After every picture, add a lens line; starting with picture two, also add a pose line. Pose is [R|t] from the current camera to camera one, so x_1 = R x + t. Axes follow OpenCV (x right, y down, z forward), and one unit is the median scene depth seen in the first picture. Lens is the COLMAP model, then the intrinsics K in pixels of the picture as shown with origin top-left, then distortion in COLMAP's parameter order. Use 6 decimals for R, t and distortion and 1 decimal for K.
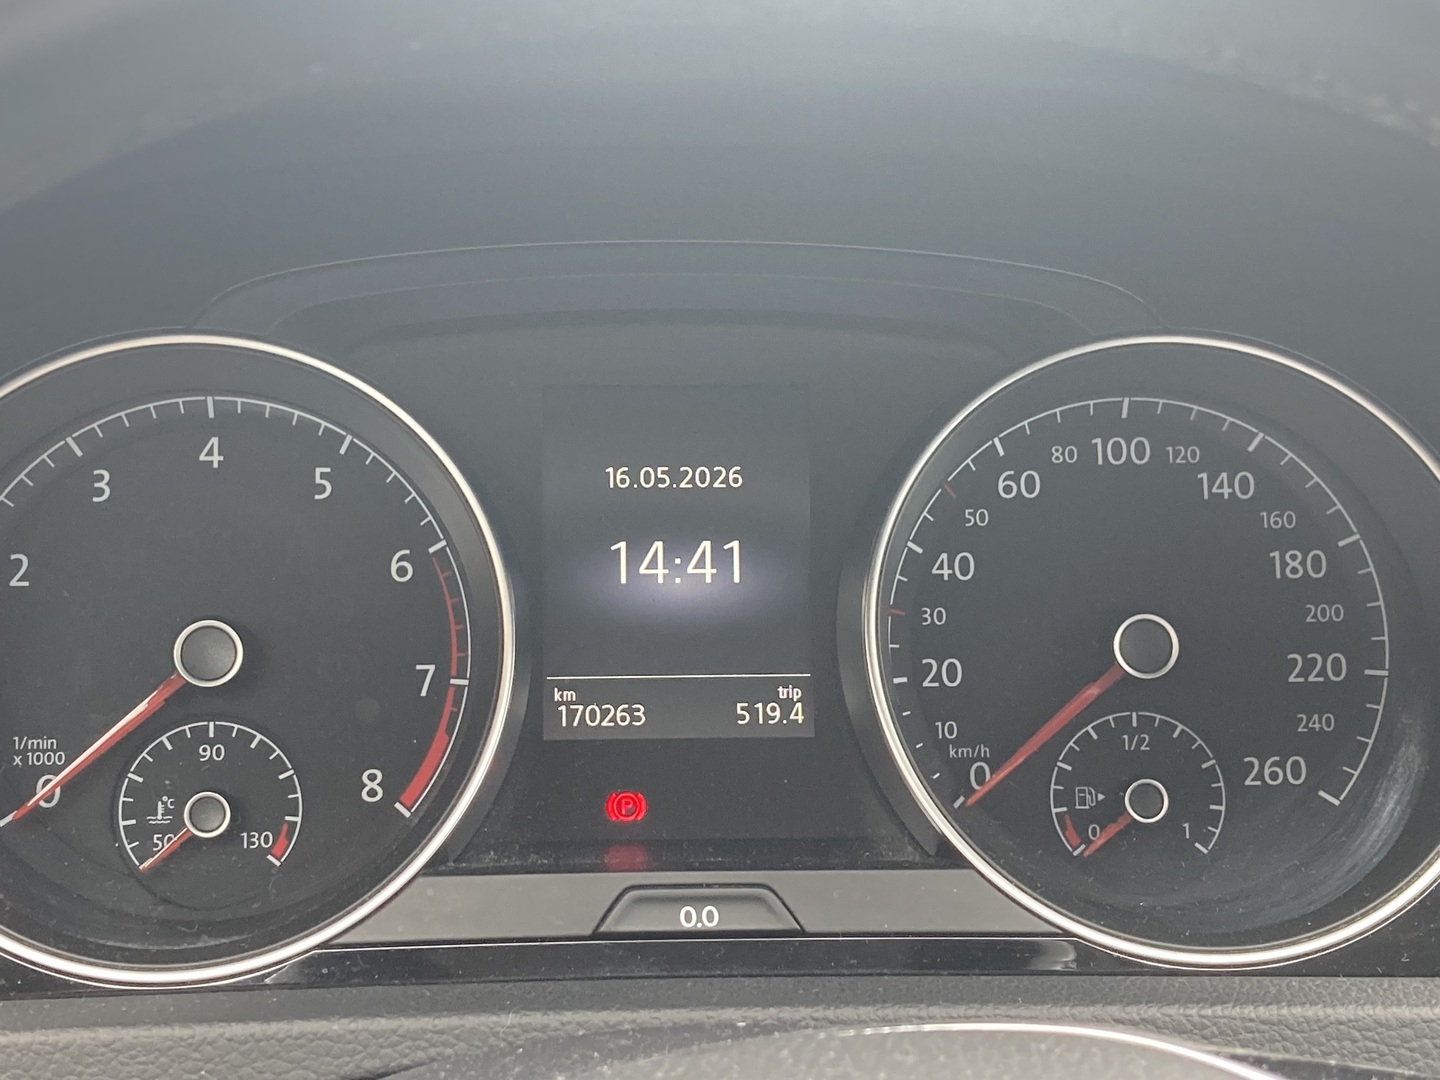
lens RADIAL K [[2280.9, 0, 724.6], [0, 2280.9, 540.4], [0, 0, 1]] dist [-0.005598, 0.000000]
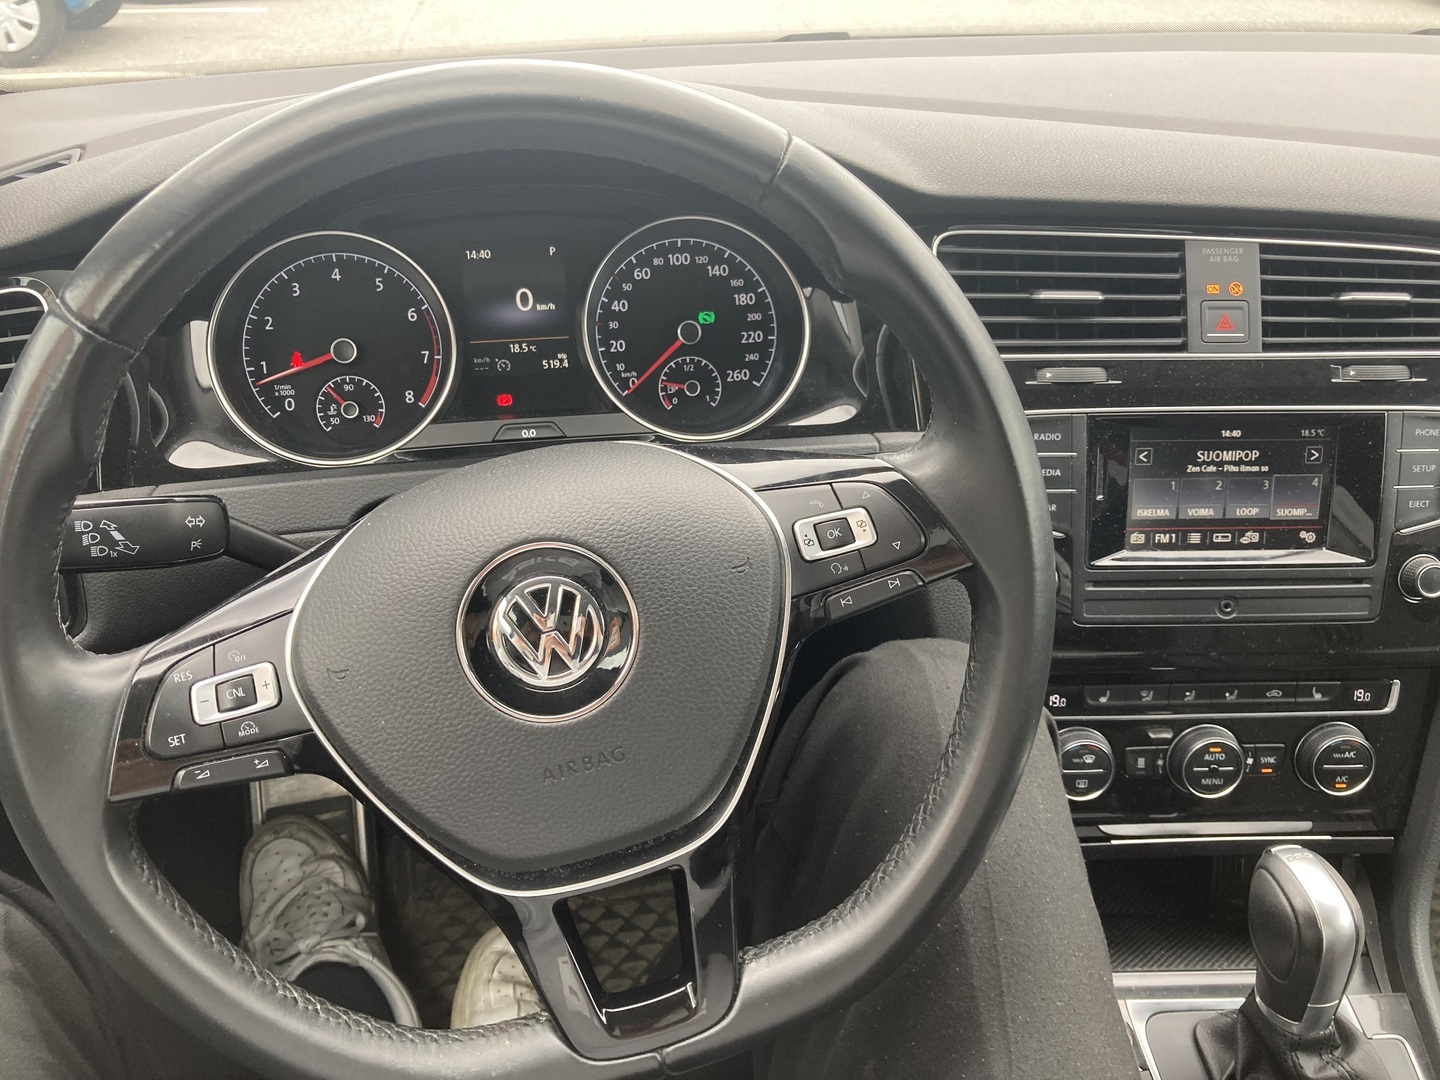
lens RADIAL K [[1185.2, 0, 705.6], [0, 1185.2, 552.9], [0, 0, 1]] dist [0.017338, -0.003248]
pose [[0.994864, -0.063325, 0.078966, 0.073879], [0.045213, 0.975994, 0.213054, 0.002471], [-0.090562, -0.208389, 0.973844, -0.454174]]
